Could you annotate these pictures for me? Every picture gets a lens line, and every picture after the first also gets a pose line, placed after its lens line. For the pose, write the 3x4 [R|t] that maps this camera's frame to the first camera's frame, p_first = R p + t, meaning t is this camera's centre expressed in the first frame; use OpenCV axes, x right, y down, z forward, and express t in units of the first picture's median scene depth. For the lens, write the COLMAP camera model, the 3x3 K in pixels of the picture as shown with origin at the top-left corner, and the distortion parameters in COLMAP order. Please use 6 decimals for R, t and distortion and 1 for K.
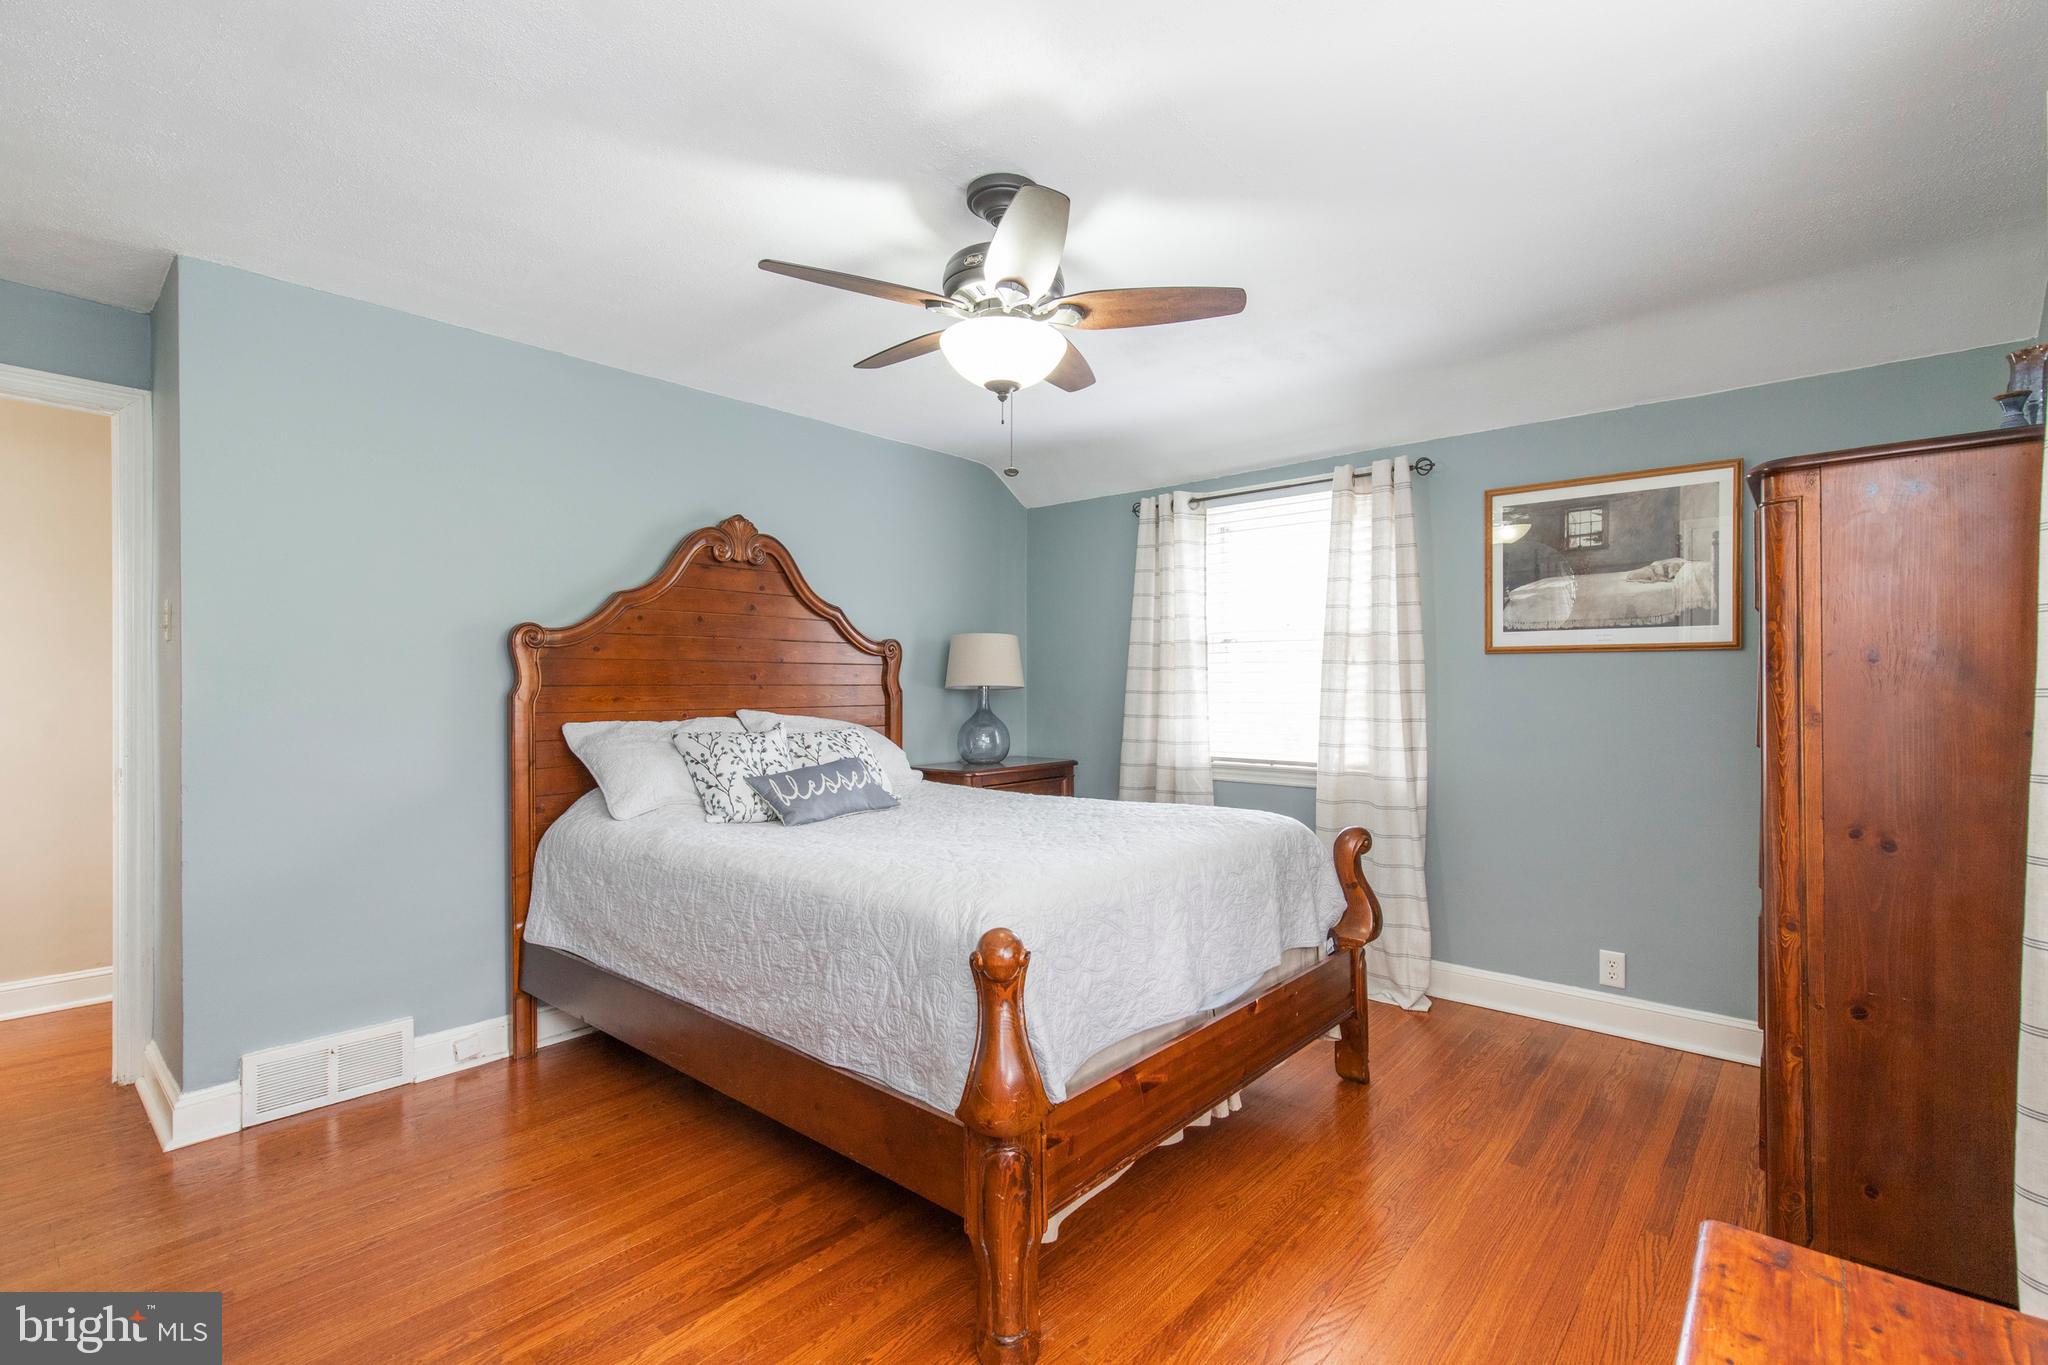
lens RADIAL K [[907.6, 0, 1034.4], [0, 907.6, 687.0], [0, 0, 1]] dist [0.002314, 0.000098]
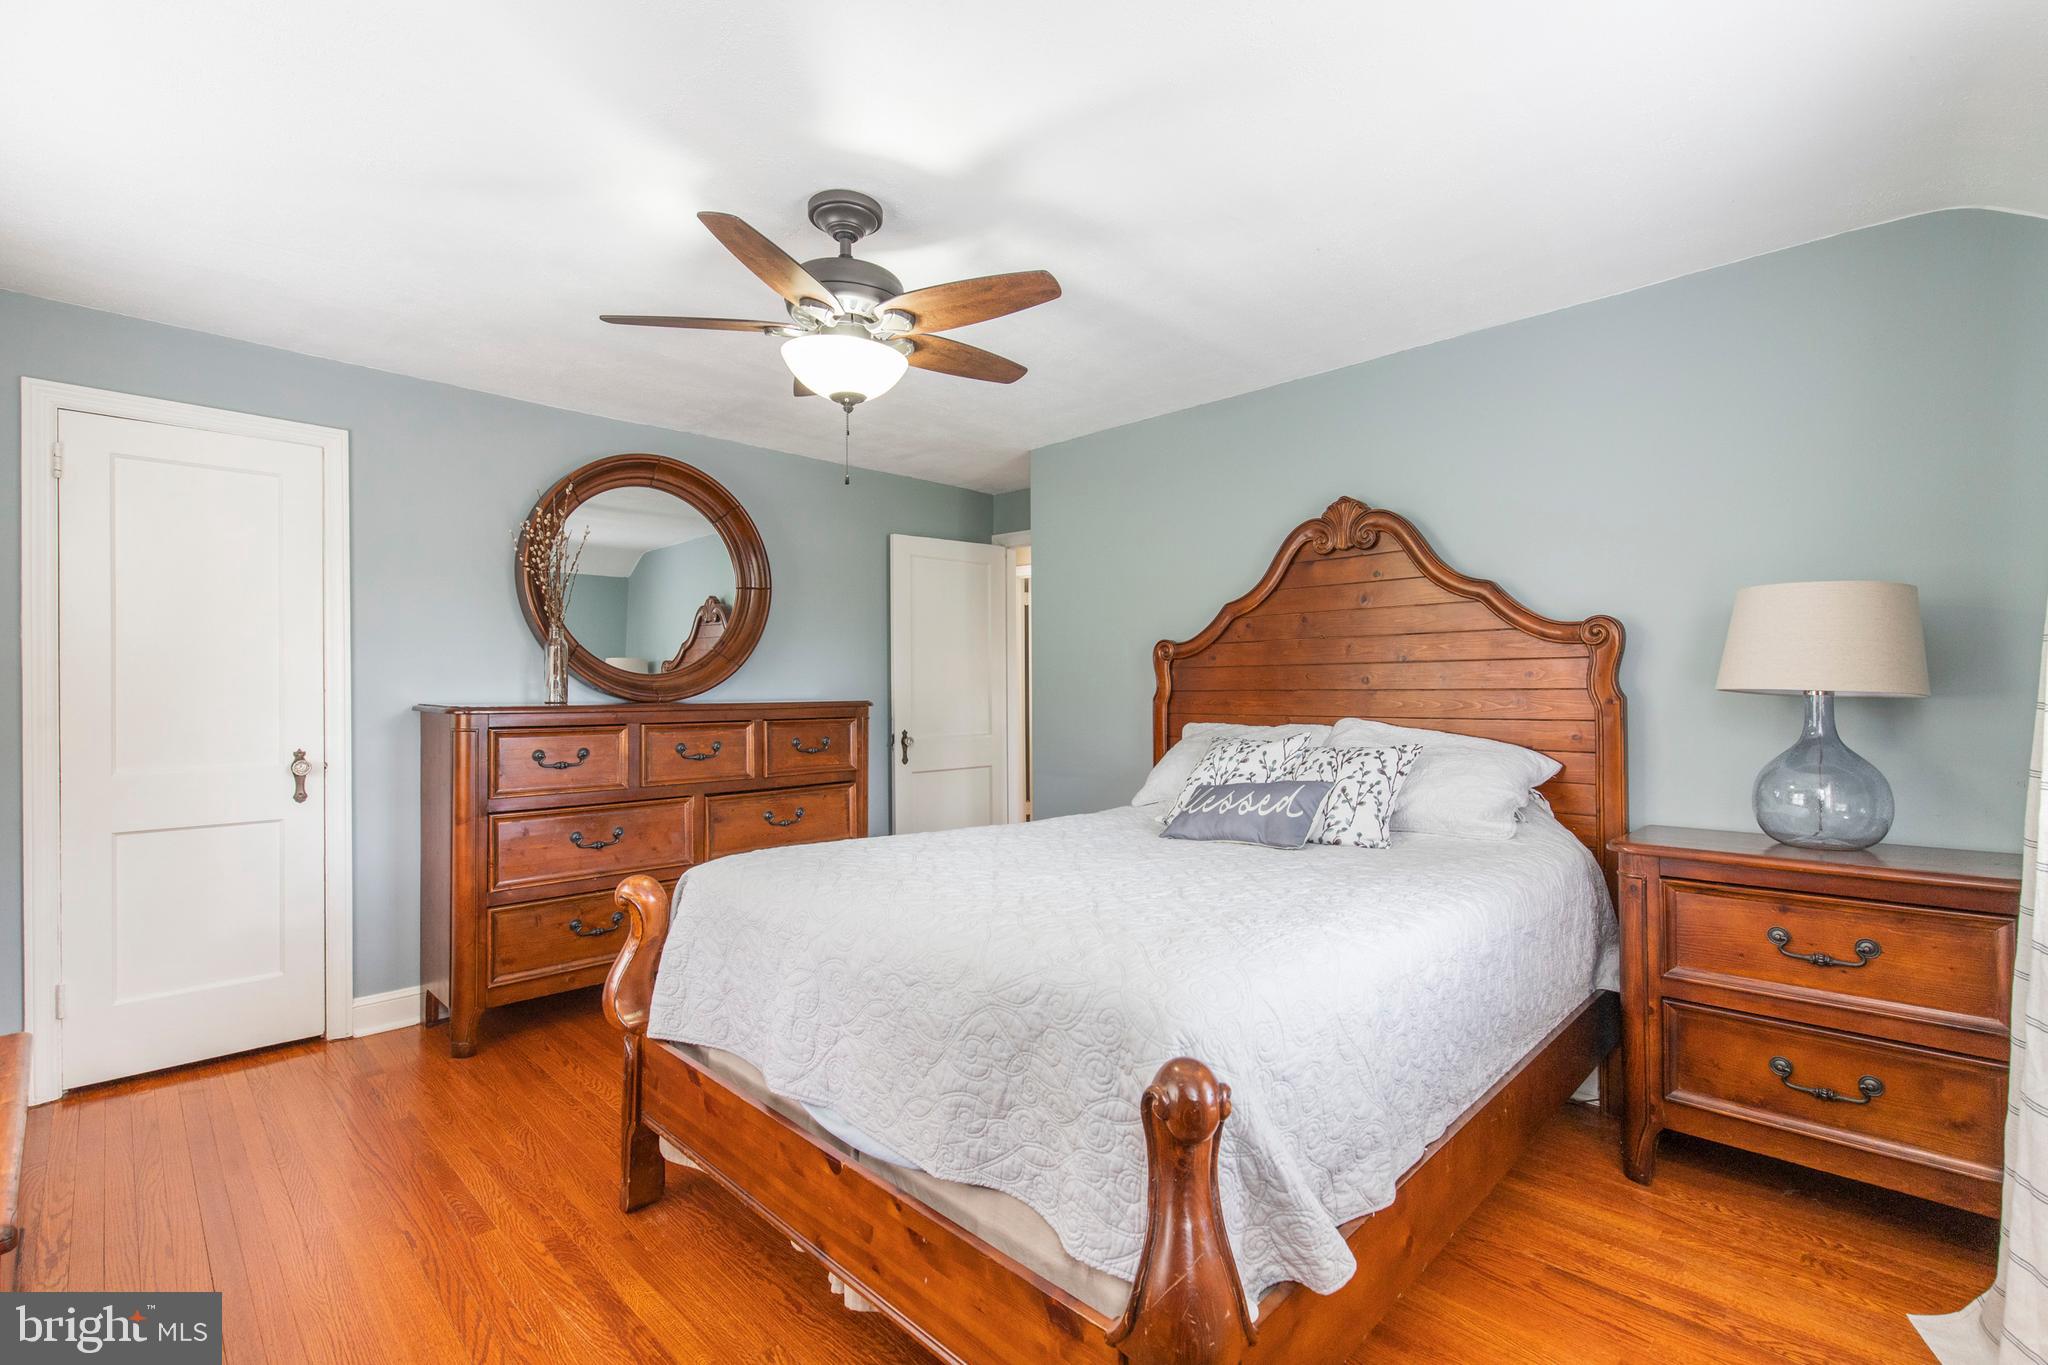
lens RADIAL K [[907.6, 0, 1034.4], [0, 907.6, 687.0], [0, 0, 1]] dist [0.002314, 0.000098]
pose [[-0.062564, 0.001559, -0.998040, 0.618255], [0.005302, 0.999985, 0.001230, -0.007515], [0.998027, -0.005215, -0.062572, 0.812229]]
